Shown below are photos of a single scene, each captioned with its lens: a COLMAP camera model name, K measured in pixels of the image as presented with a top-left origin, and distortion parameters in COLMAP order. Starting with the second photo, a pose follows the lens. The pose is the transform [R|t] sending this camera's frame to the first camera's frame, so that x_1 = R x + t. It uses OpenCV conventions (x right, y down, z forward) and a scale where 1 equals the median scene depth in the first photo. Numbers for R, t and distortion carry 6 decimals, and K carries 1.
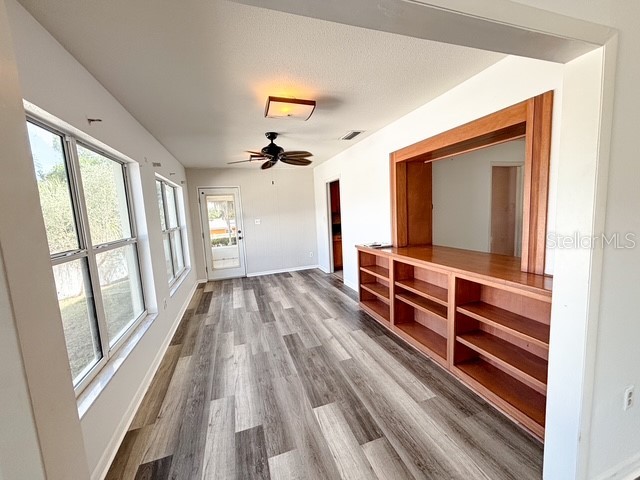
lens RADIAL K [[259.9, 0, 319.7], [0, 259.9, 241.7], [0, 0, 1]] dist [0.004449, -0.000474]
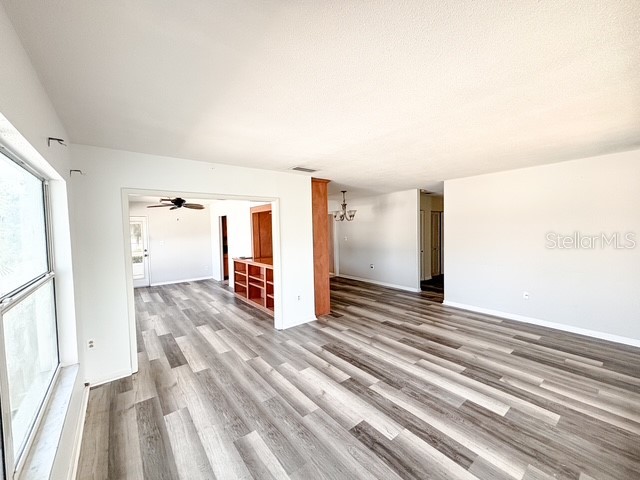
lens RADIAL K [[259.9, 0, 324.4], [0, 259.9, 235.9], [0, 0, 1]] dist [0.004449, -0.000474]
pose [[0.937087, 0.016689, 0.348697, 0.119213], [0.019336, 0.994842, -0.099577, 0.055609], [-0.348560, 0.100055, 0.931931, -0.871187]]
